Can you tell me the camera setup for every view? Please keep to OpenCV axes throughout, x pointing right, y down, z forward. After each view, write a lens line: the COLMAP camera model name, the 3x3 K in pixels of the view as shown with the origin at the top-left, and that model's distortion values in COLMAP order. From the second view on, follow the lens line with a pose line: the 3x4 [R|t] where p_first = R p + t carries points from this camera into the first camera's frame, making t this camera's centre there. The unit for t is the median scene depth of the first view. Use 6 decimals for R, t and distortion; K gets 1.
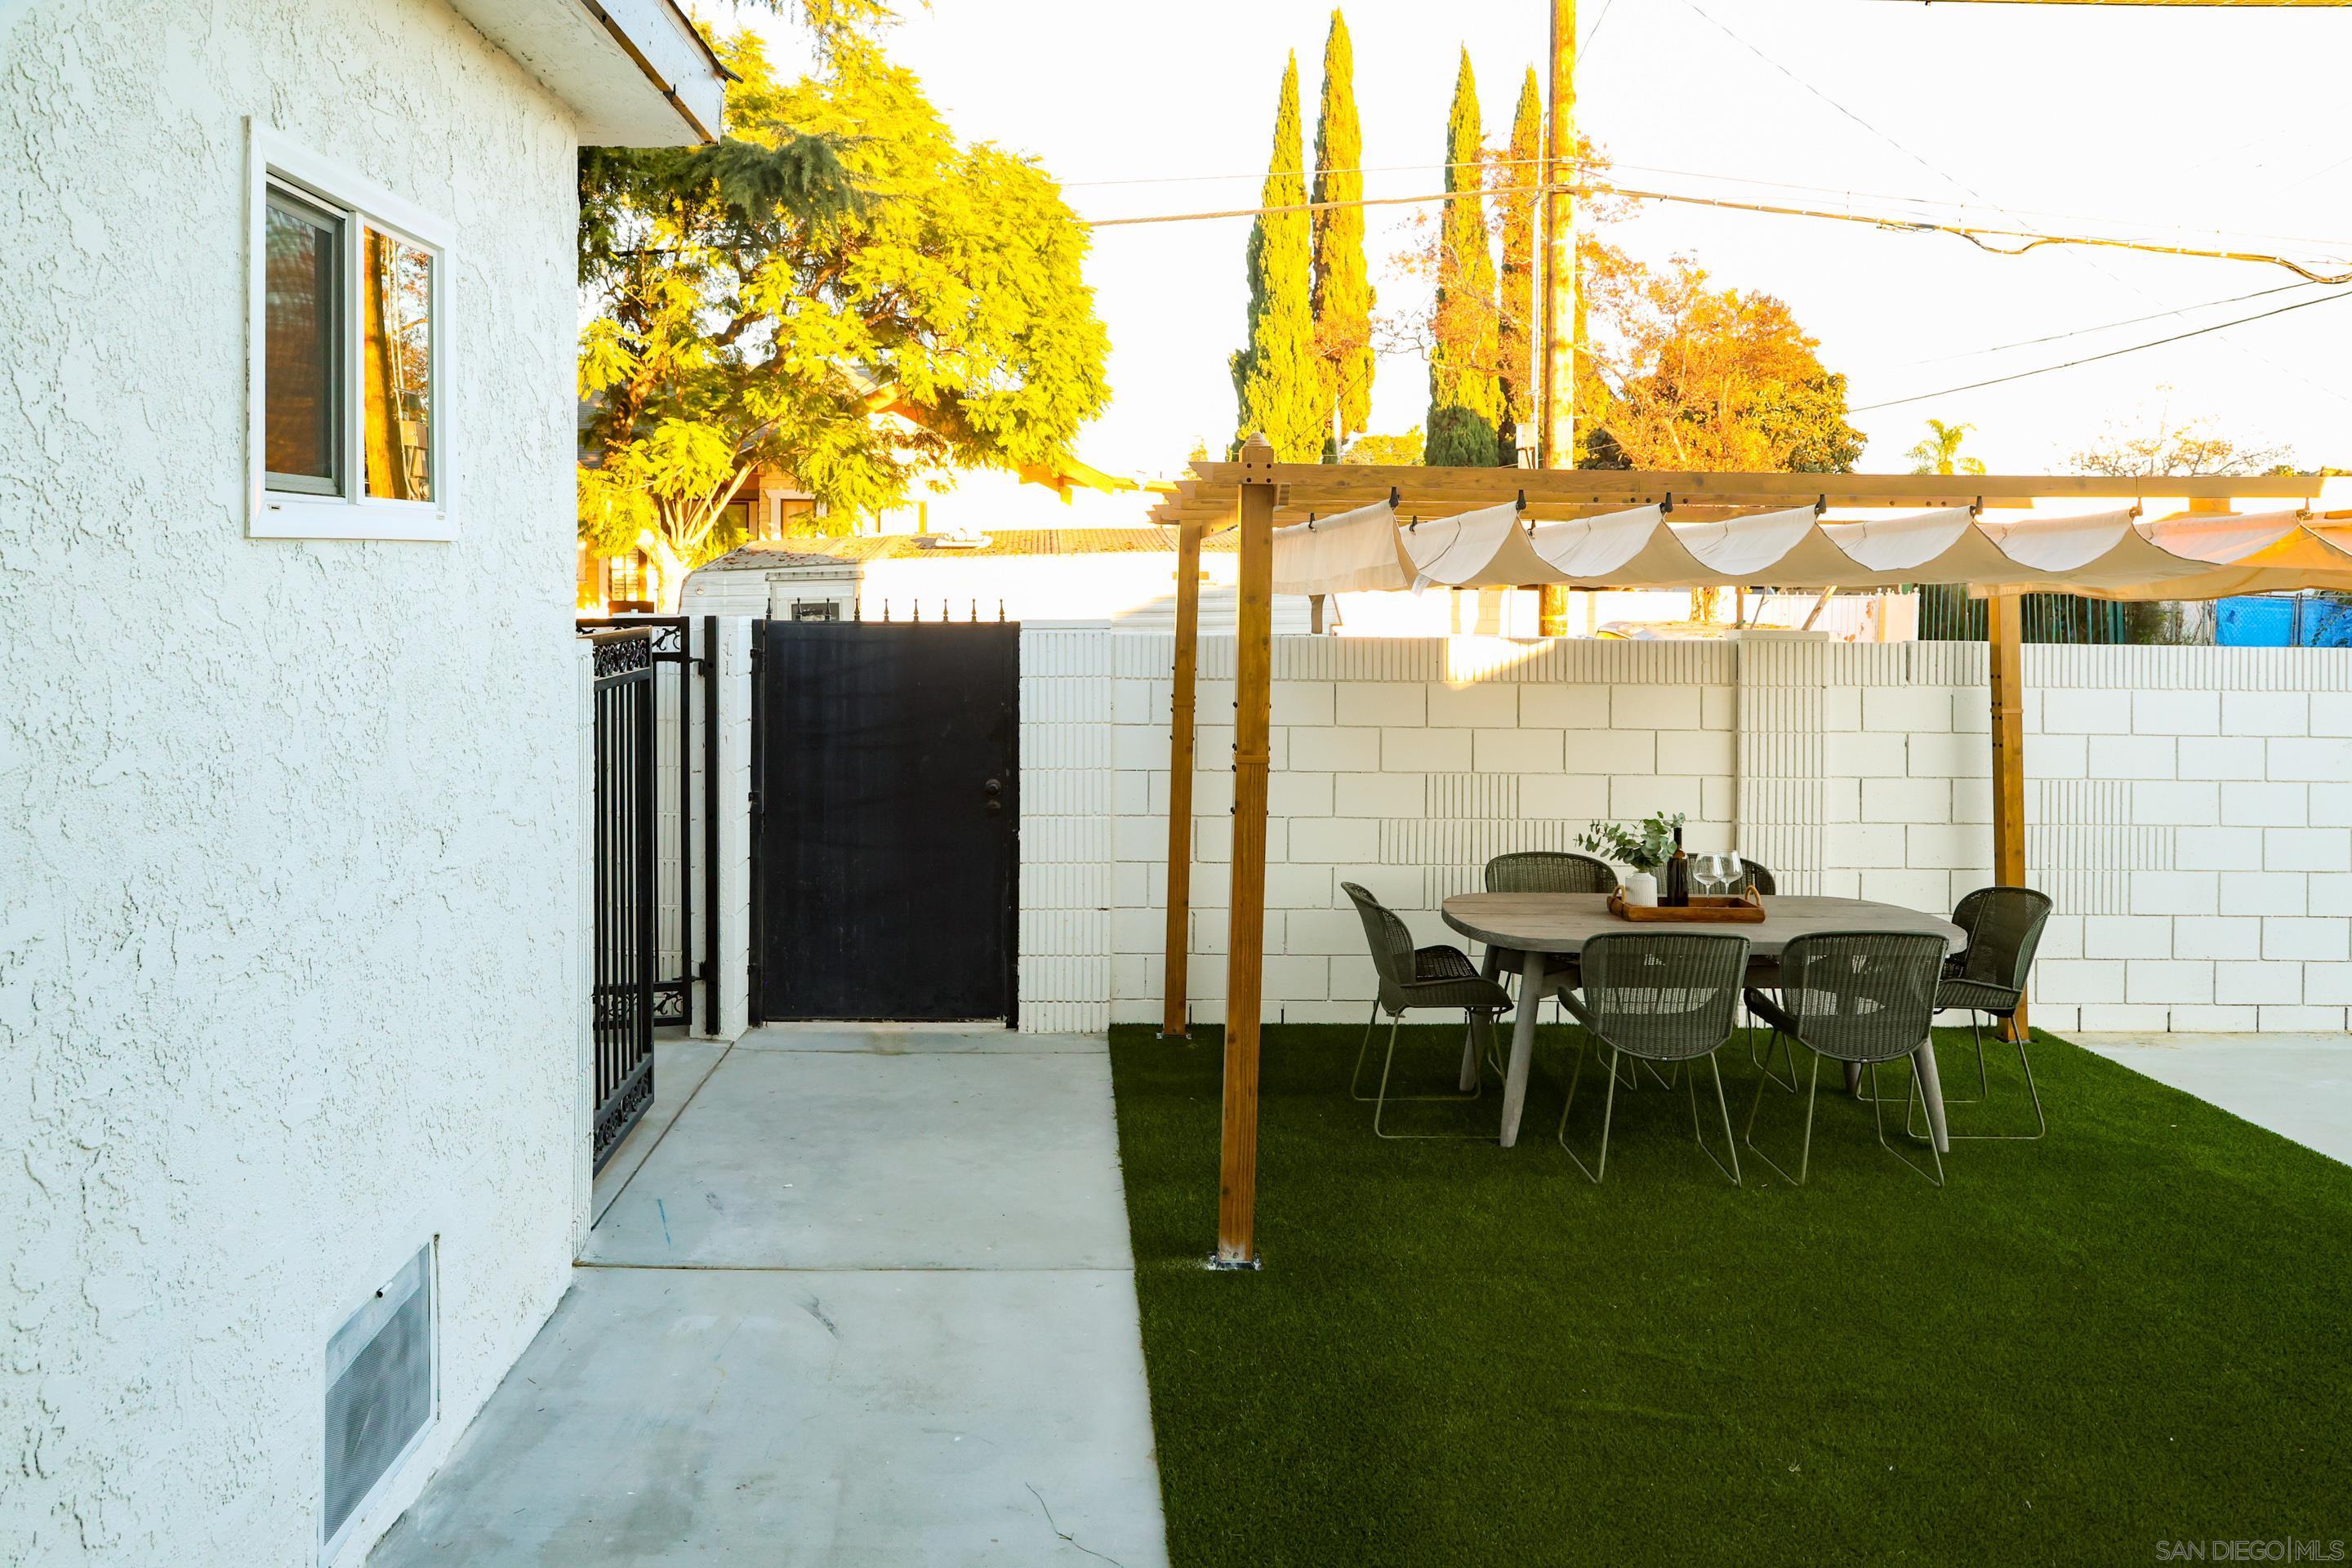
lens RADIAL K [[1688.6, 0, 1129.0], [0, 1688.6, 617.9], [0, 0, 1]] dist [-0.010860, 0.005411]
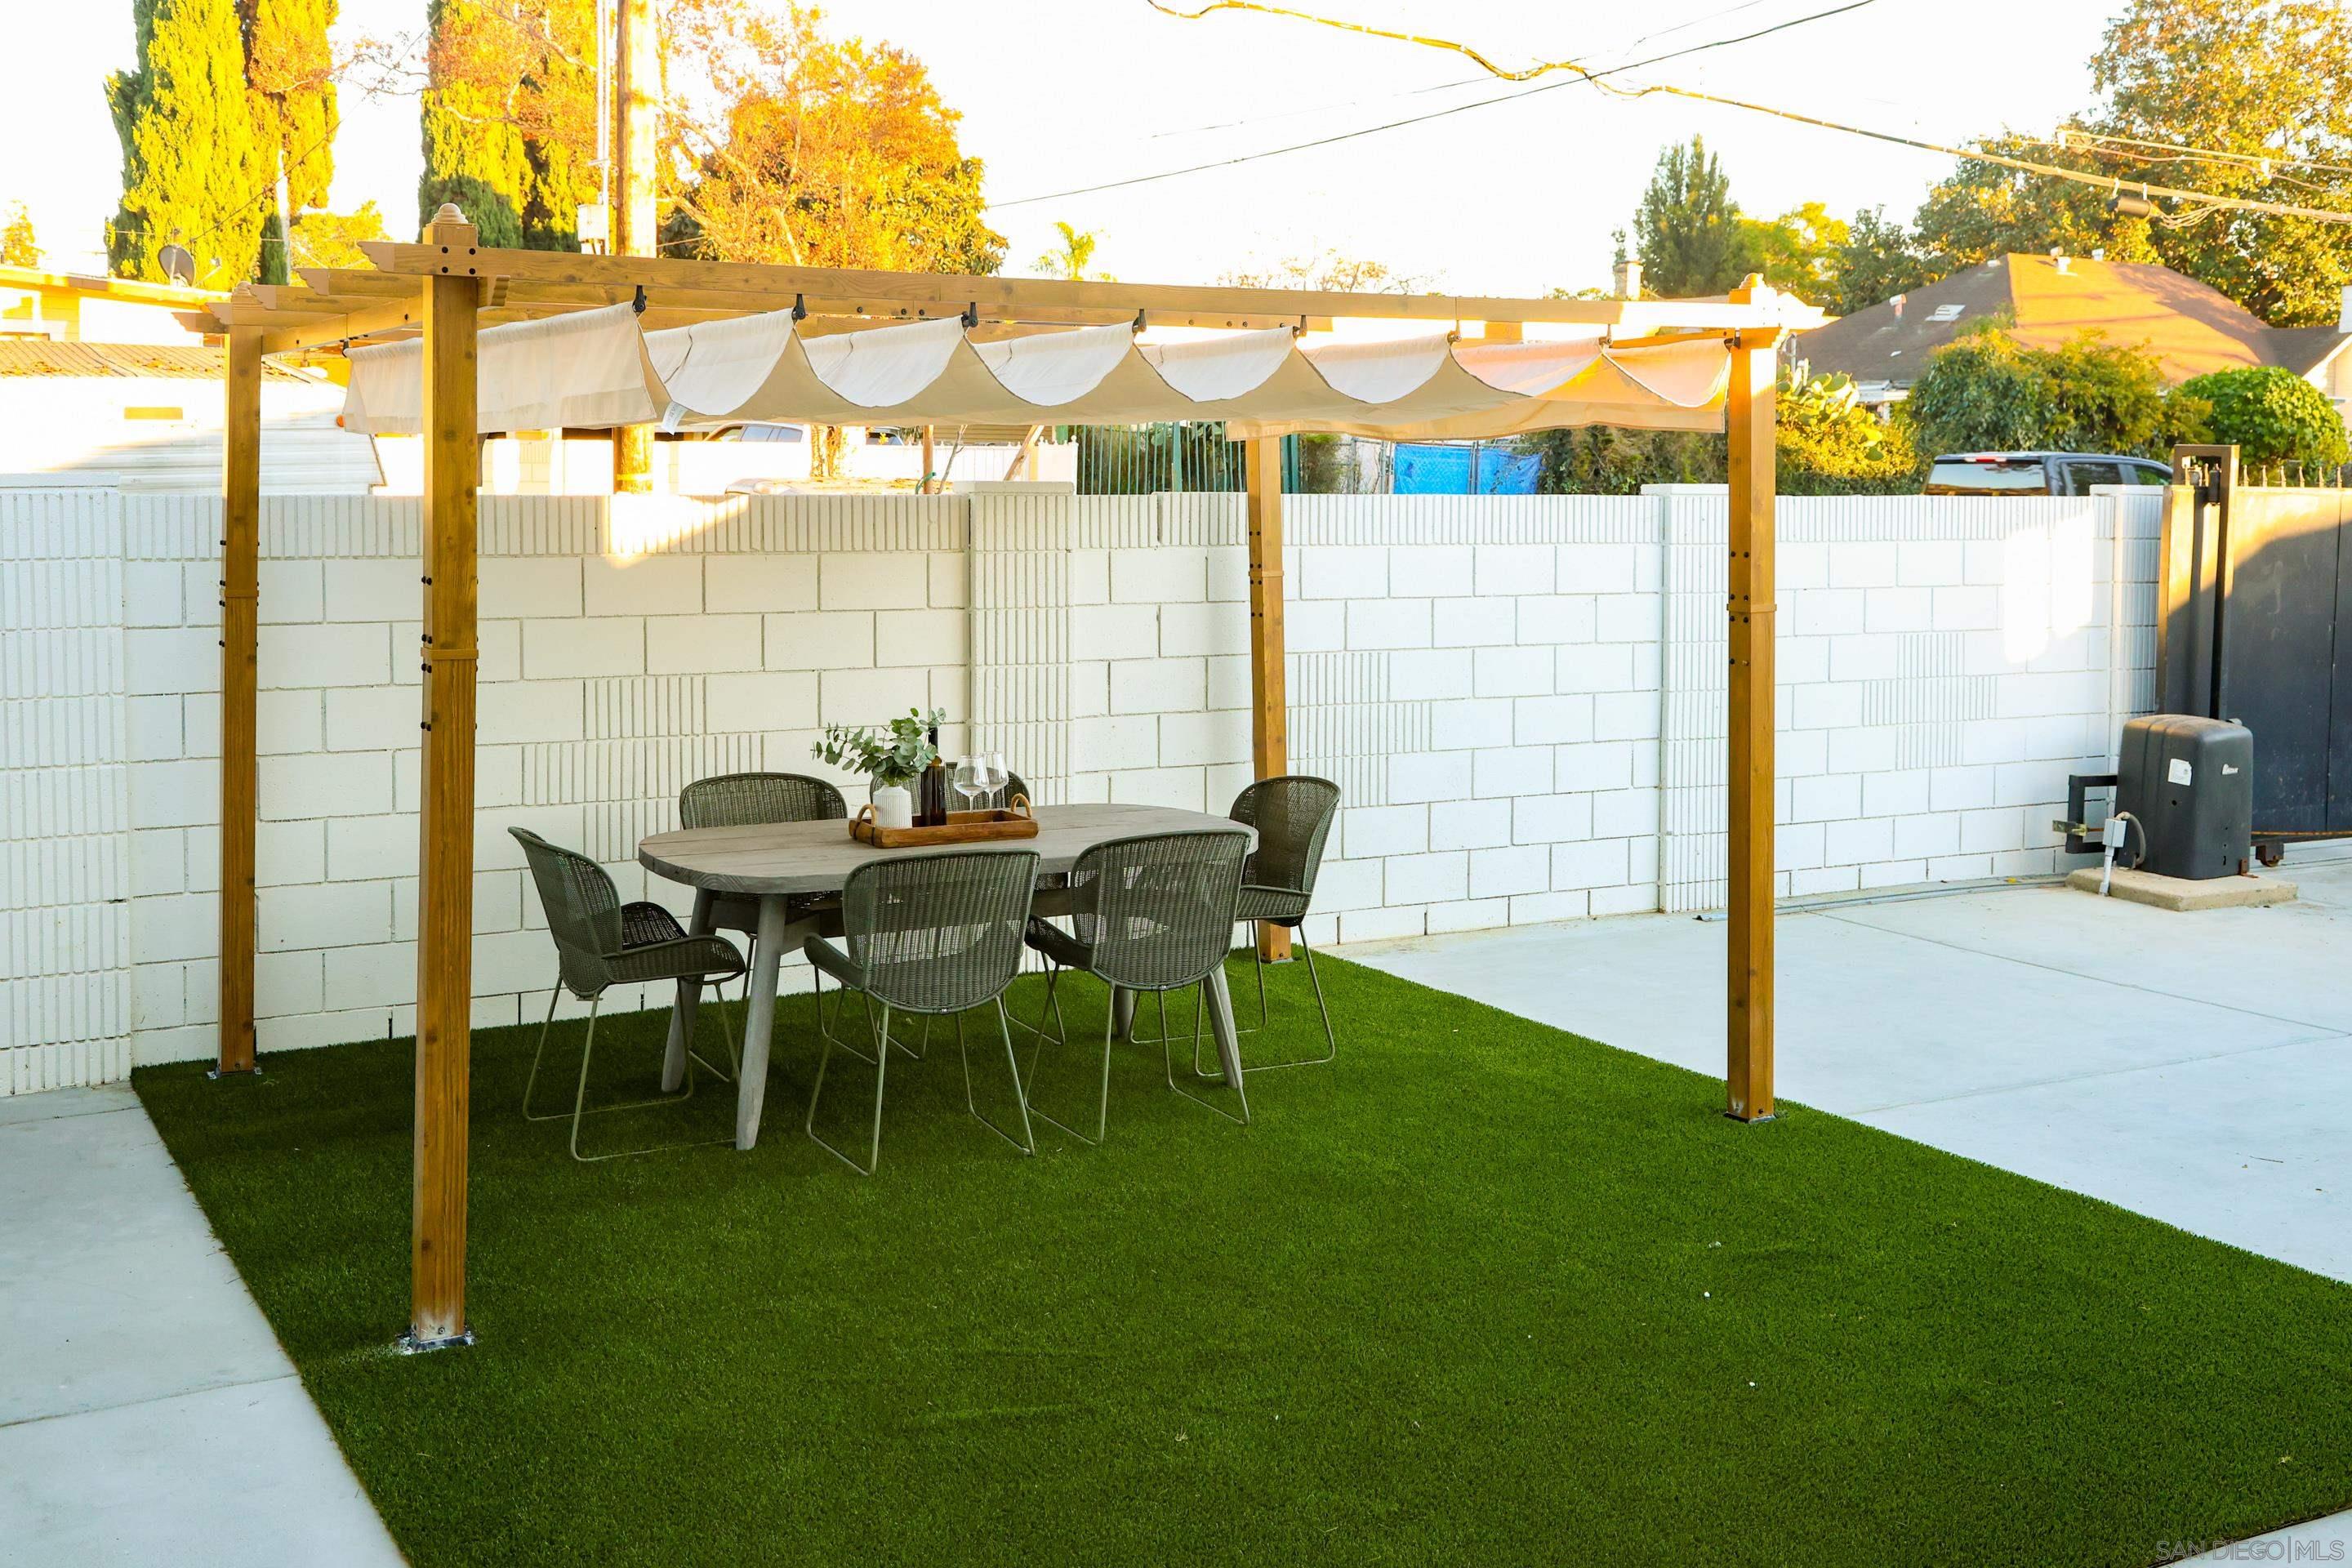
lens RADIAL K [[2394.7, 0, 1079.9], [0, 2394.7, 603.9], [0, 0, 1]] dist [0.039732, 0.009228]
pose [[0.895616, -0.031838, 0.443687, -0.094933], [0.009698, 0.998596, 0.052081, 0.006741], [-0.444722, -0.042341, 0.894667, -0.032995]]
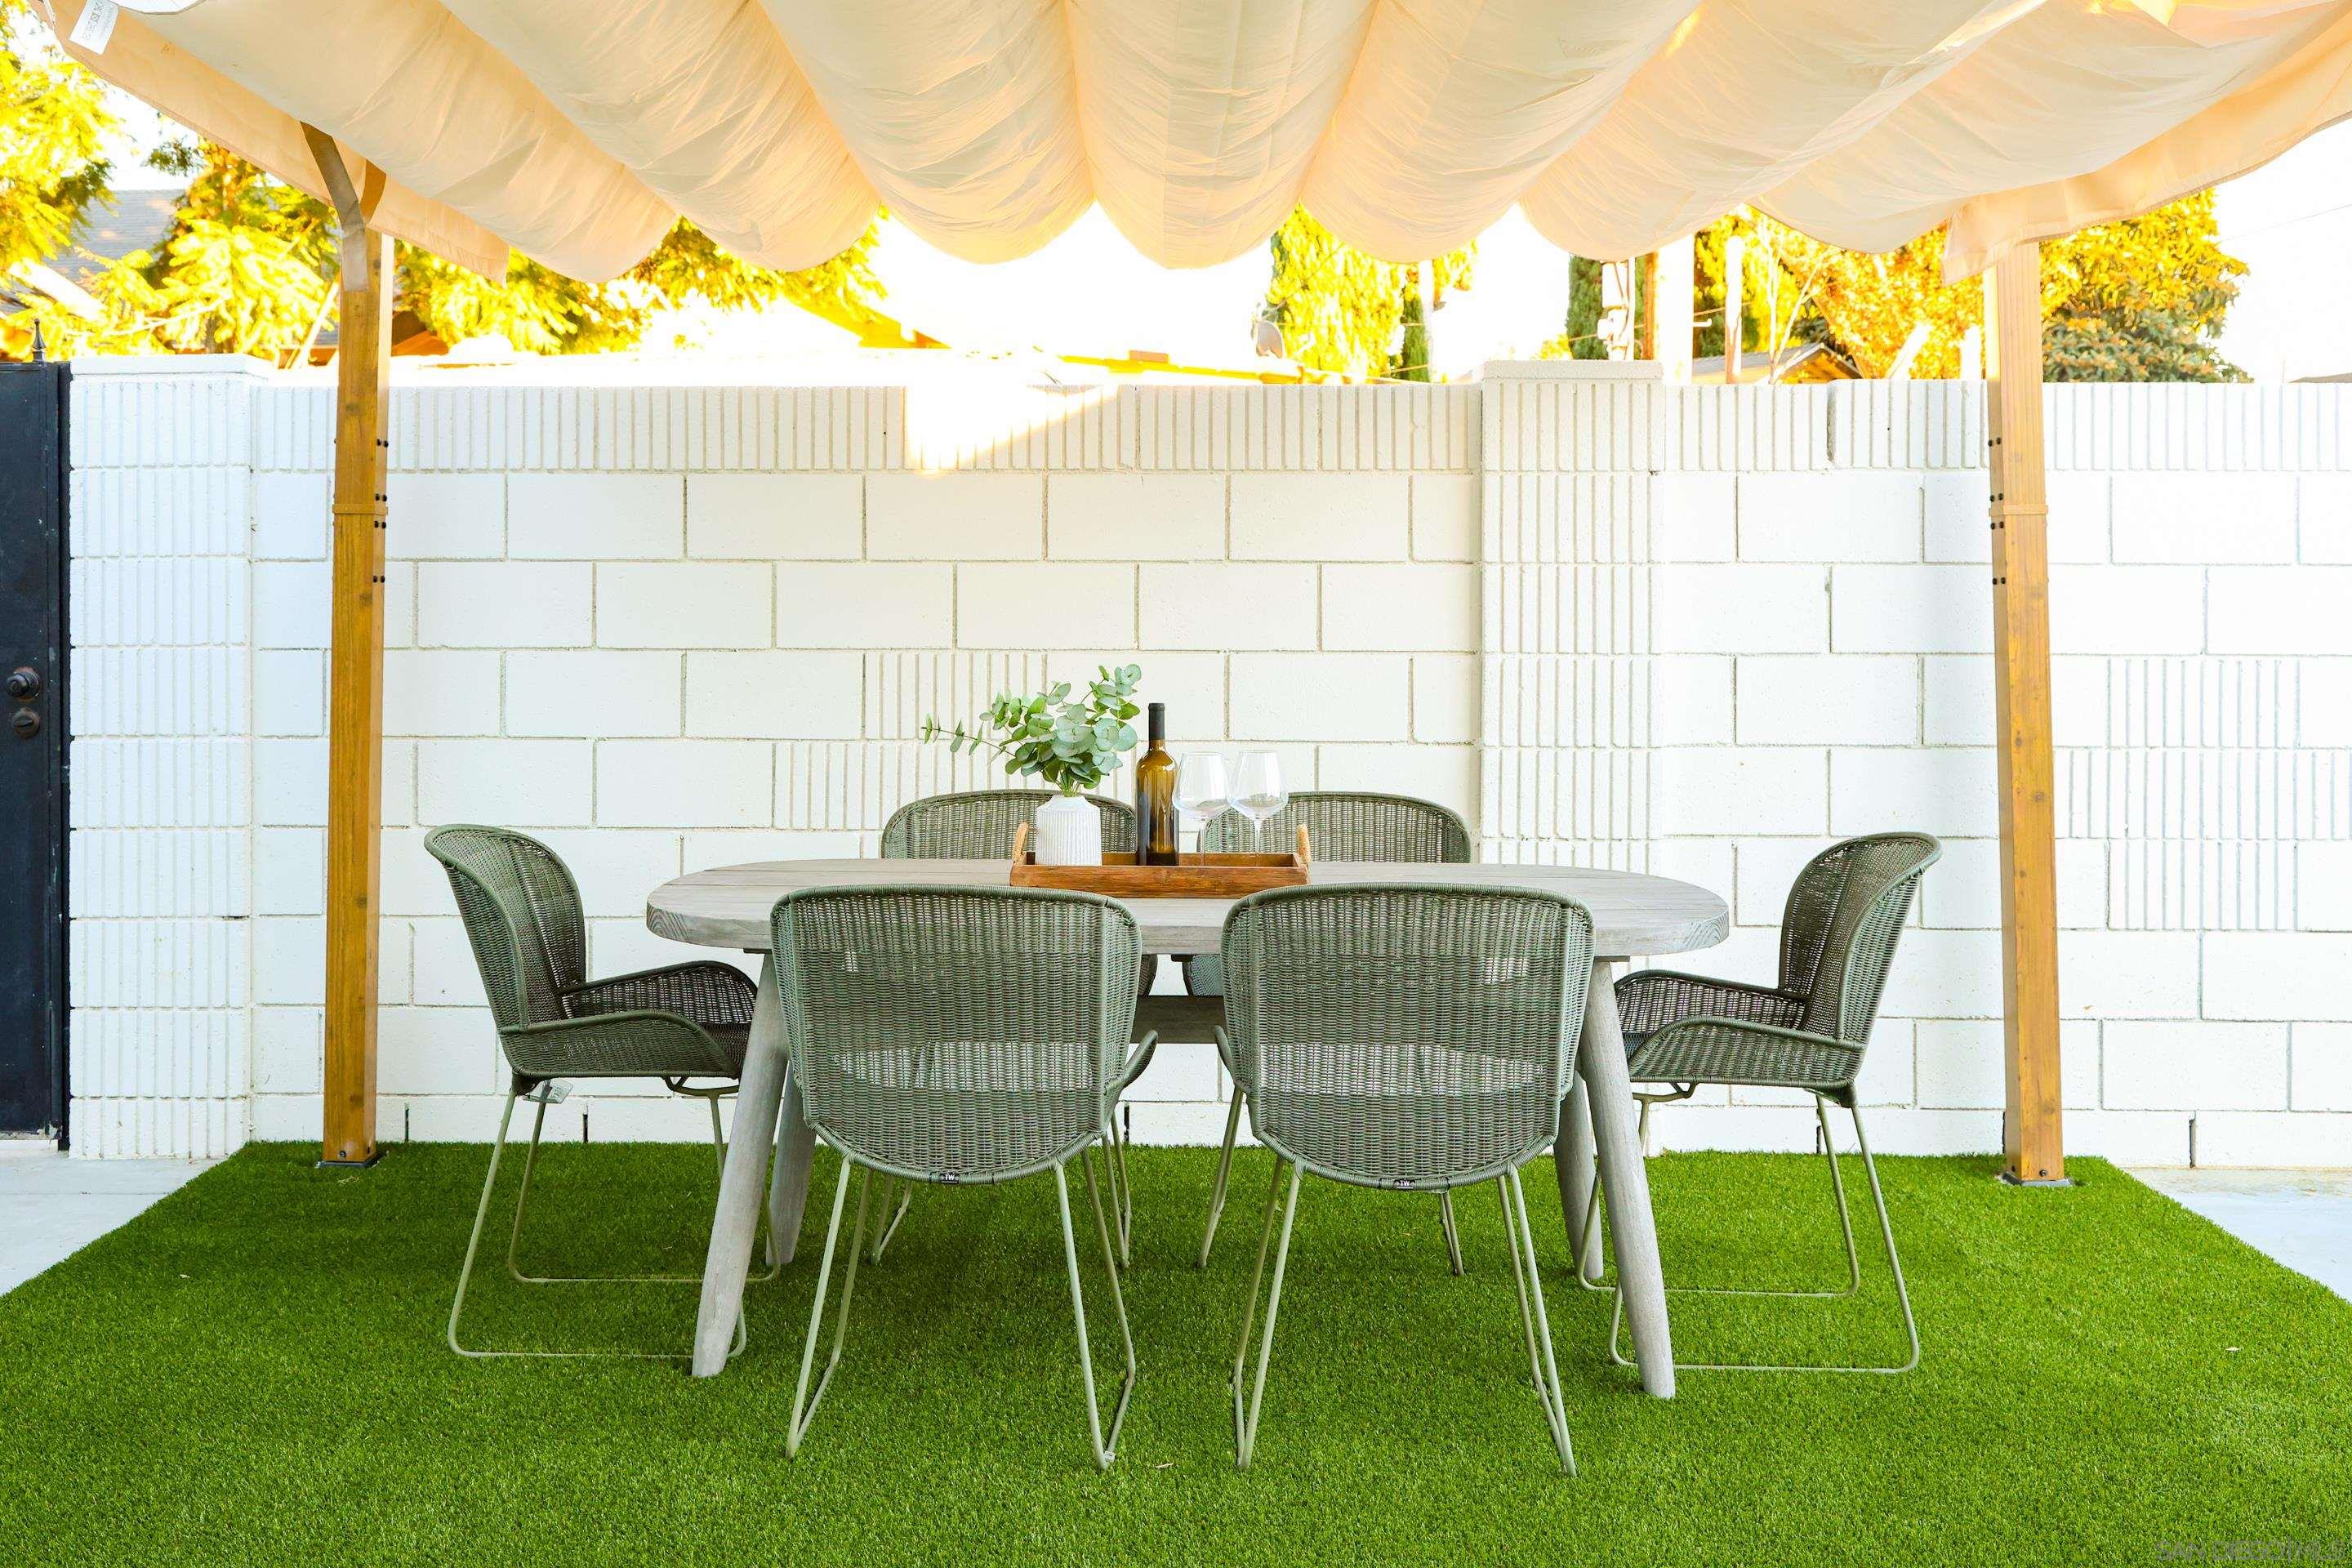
lens RADIAL K [[2449.5, 0, 1175.3], [0, 2449.5, 641.9], [0, 0, 1]] dist [0.007092, 0.000364]
pose [[0.998526, -0.008407, -0.053618, 0.311678], [0.008453, 0.999964, 0.000643, 0.090367], [0.053611, -0.001096, 0.998561, 0.270377]]
